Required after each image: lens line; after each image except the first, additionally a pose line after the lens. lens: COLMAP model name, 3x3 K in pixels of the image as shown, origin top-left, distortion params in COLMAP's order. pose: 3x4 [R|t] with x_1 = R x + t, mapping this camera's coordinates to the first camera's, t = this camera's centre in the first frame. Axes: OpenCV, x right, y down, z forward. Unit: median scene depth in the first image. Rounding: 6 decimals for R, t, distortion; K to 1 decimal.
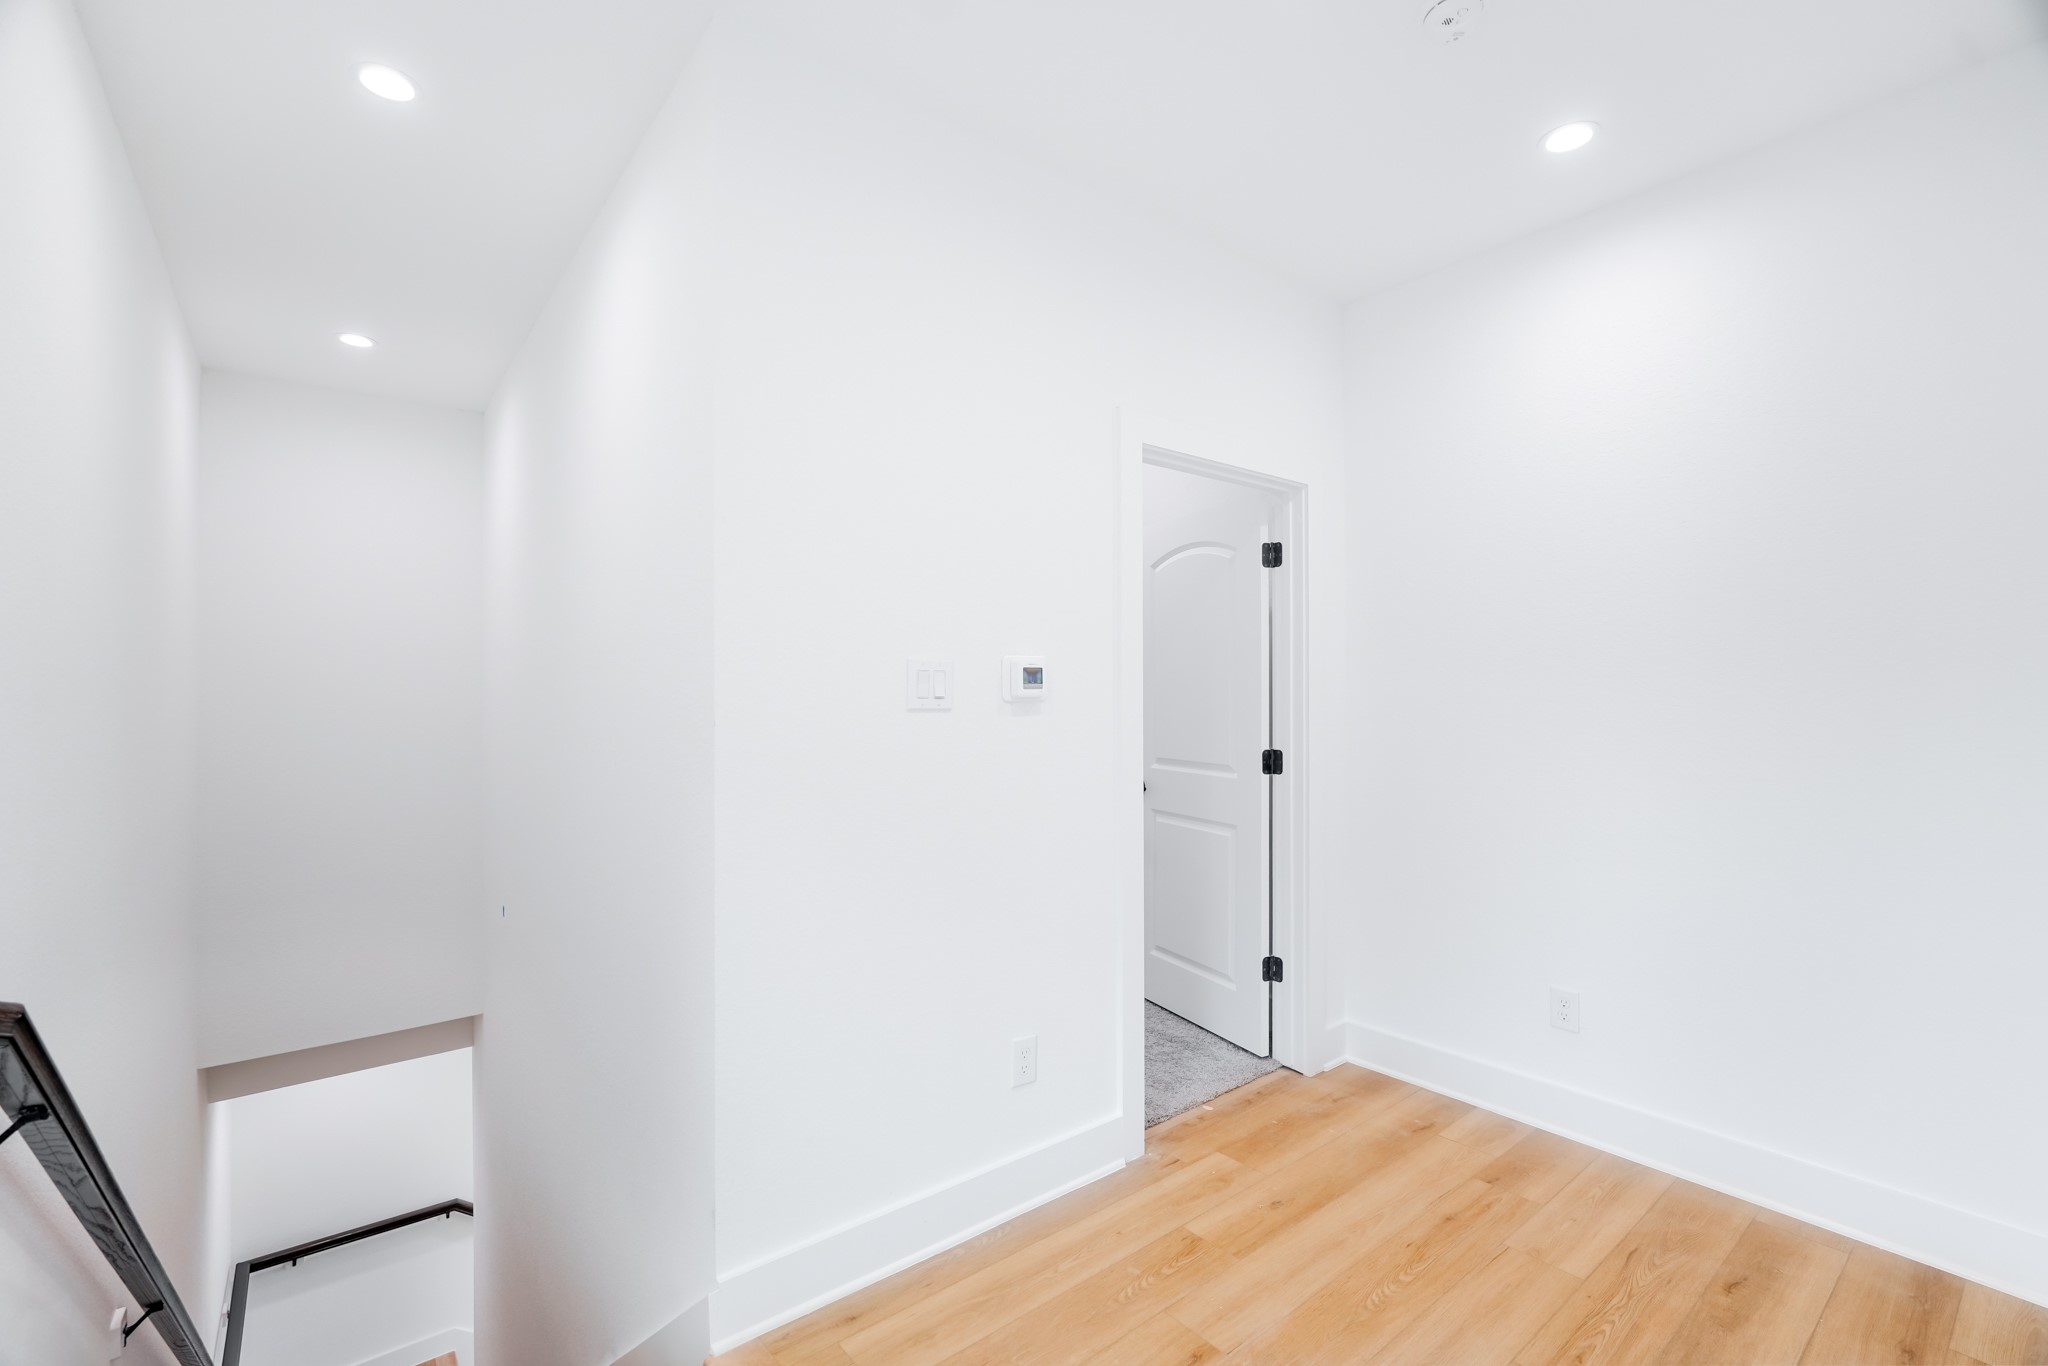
lens RADIAL K [[898.7, 0, 1024.0], [0, 898.7, 683.0], [0, 0, 1]] dist [-0.013542, 0.005884]
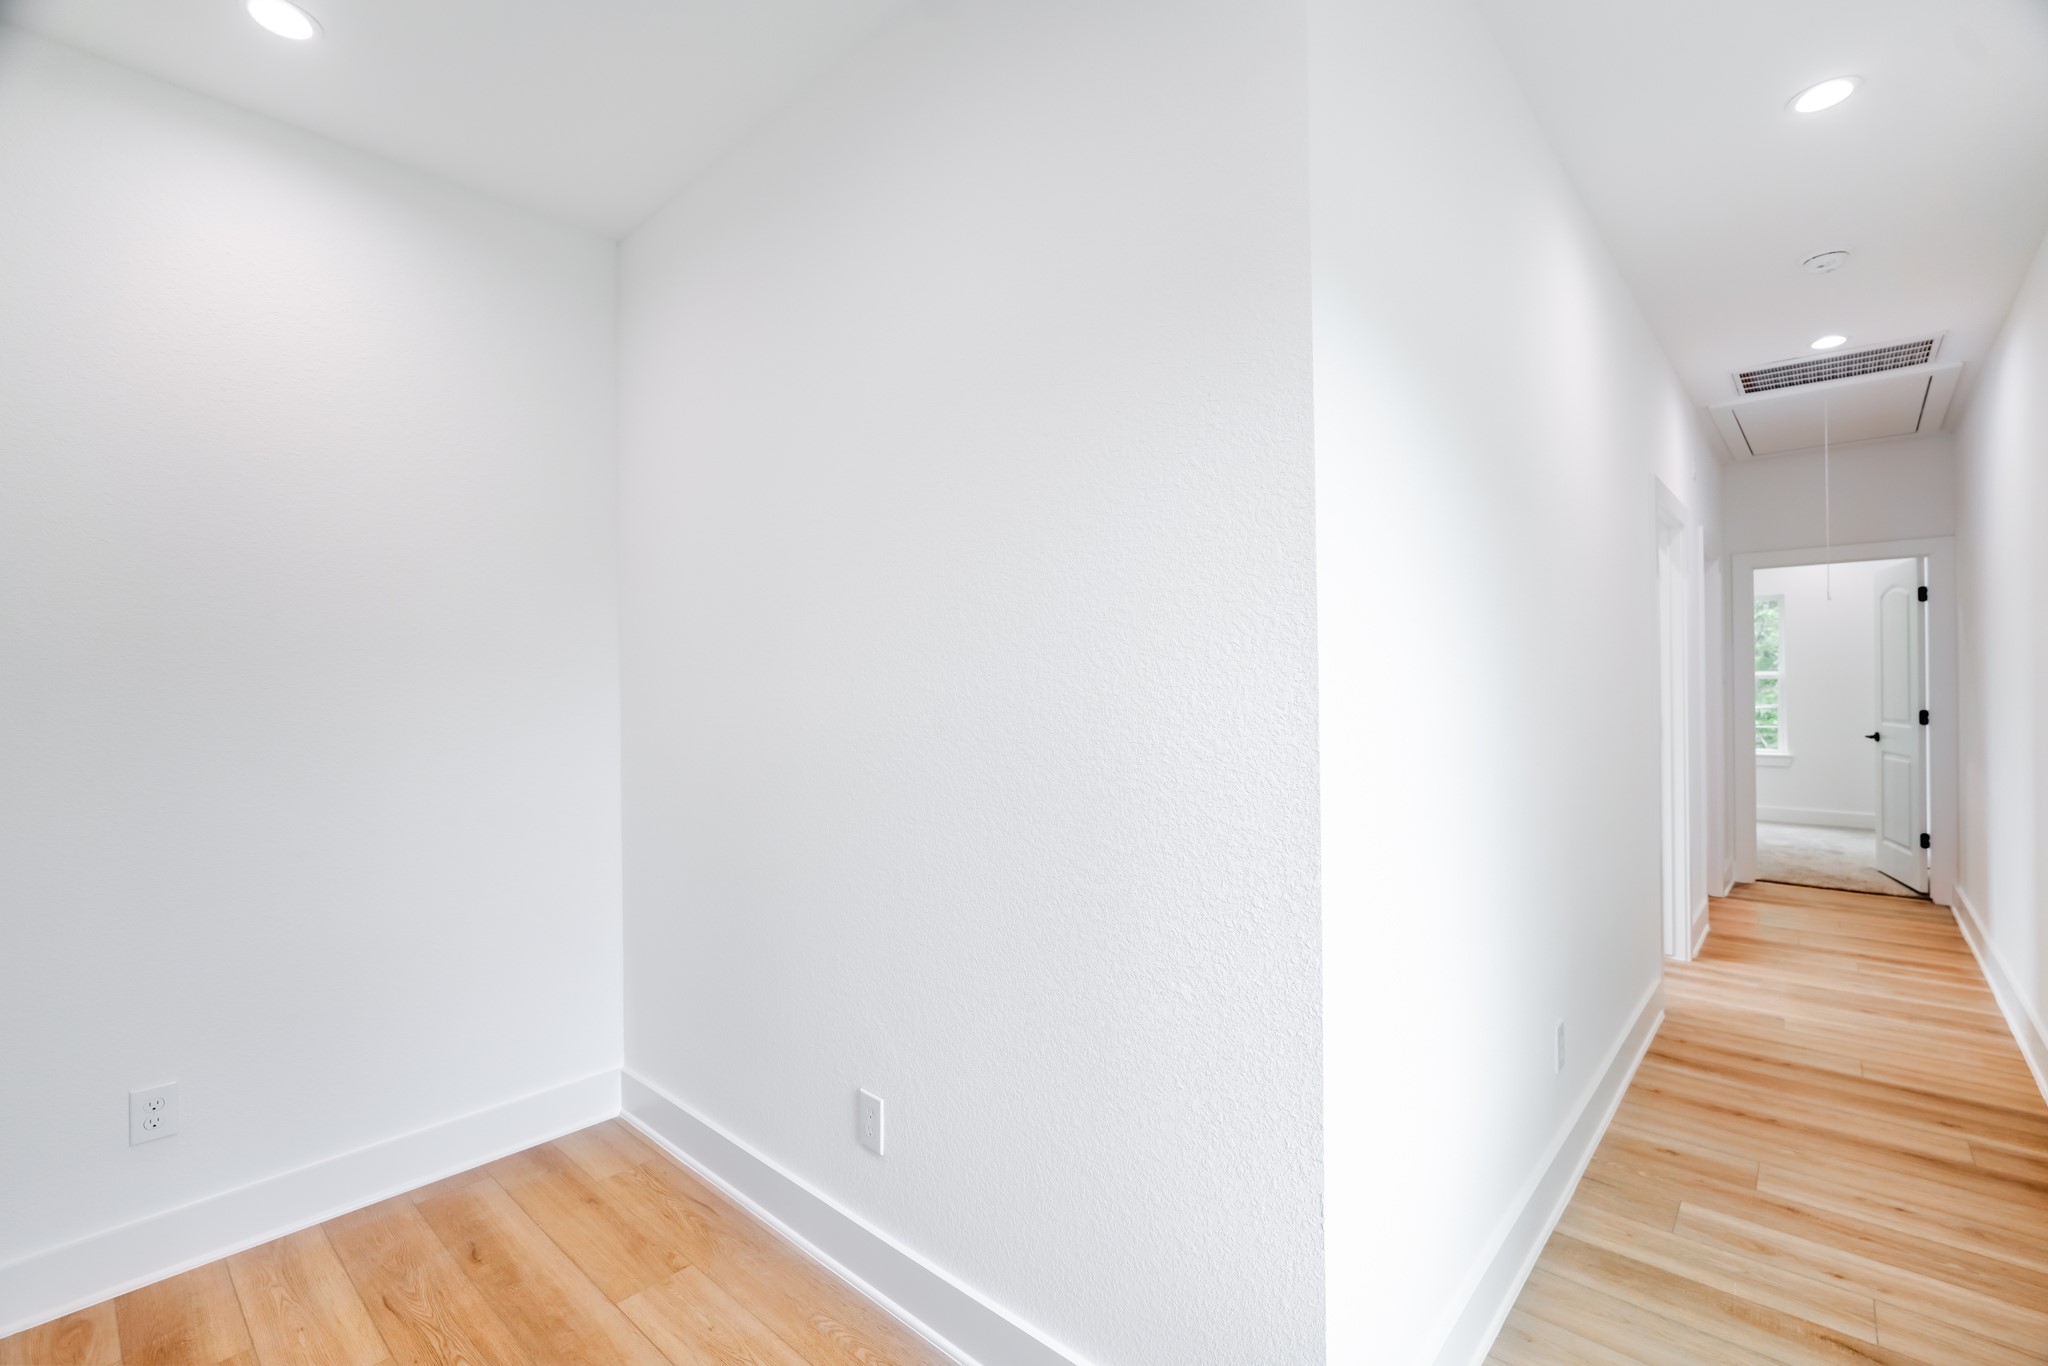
lens RADIAL K [[898.7, 0, 1024.0], [0, 898.7, 683.0], [0, 0, 1]] dist [-0.013542, 0.005884]
pose [[-0.156649, 0.006193, 0.987635, -0.346546], [0.001514, 0.999981, -0.006030, 0.007243], [-0.987653, 0.000551, -0.156656, 0.516129]]
